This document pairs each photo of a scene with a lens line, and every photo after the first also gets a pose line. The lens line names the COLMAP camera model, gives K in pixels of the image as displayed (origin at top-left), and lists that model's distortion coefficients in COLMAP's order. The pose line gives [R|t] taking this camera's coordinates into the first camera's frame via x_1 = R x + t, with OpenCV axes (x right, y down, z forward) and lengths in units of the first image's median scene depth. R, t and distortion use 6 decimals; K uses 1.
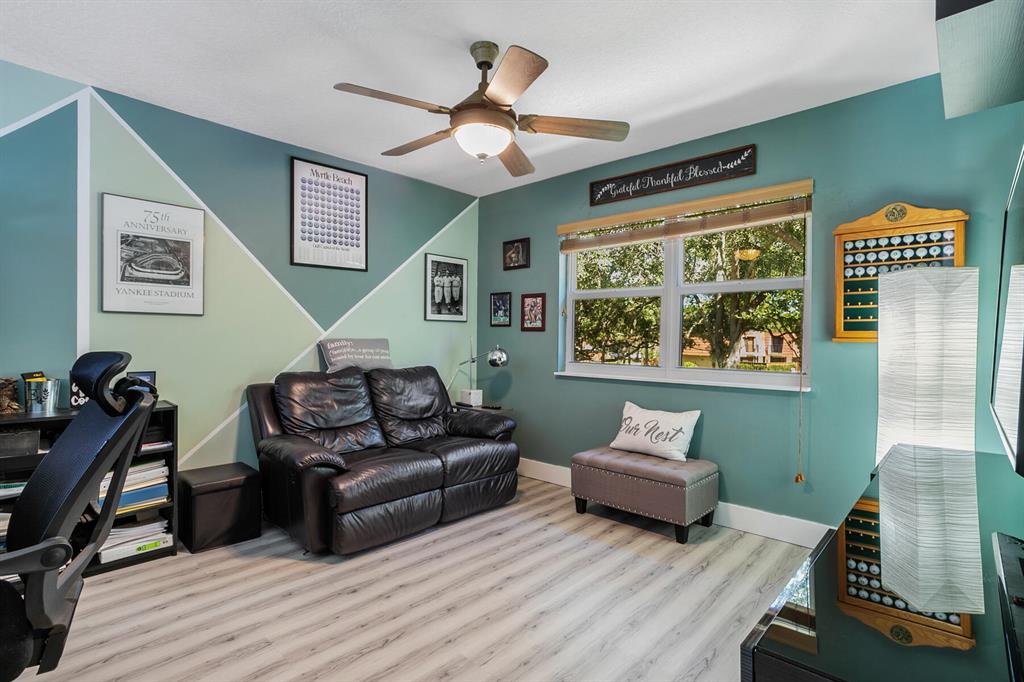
lens RADIAL K [[506.0, 0, 512.0], [0, 506.0, 341.0], [0, 0, 1]] dist [-0.025919, 0.000478]
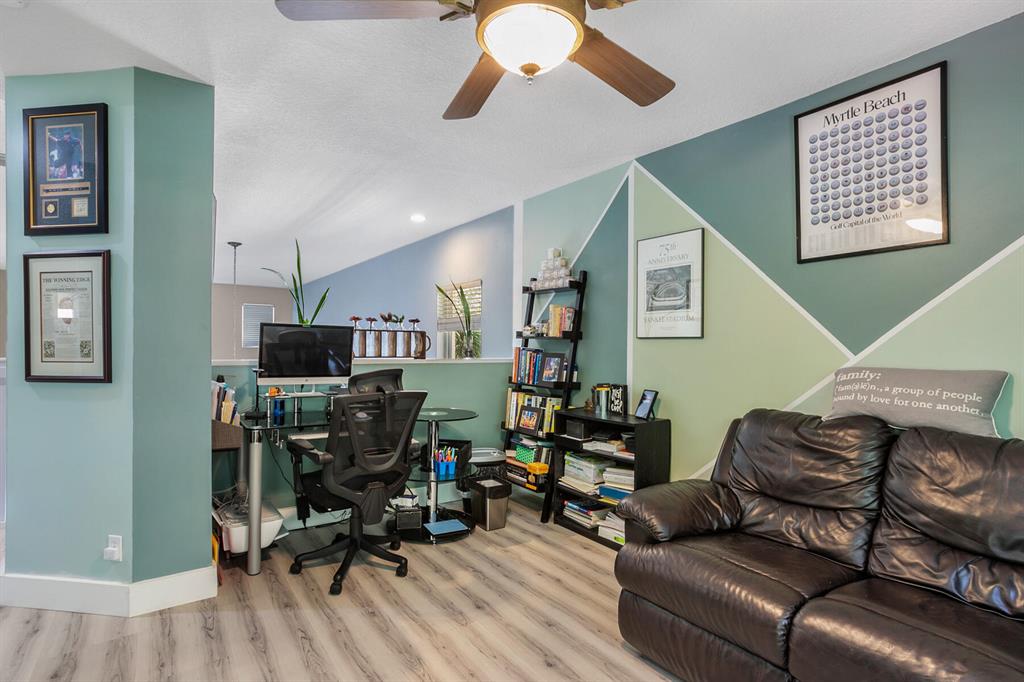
lens RADIAL K [[506.0, 0, 512.0], [0, 506.0, 341.0], [0, 0, 1]] dist [-0.025919, 0.000478]
pose [[-0.216918, -0.010953, -0.976128, 0.361048], [-0.006353, 0.999932, -0.009809, -0.029246], [0.976169, 0.004074, -0.216973, 0.753682]]
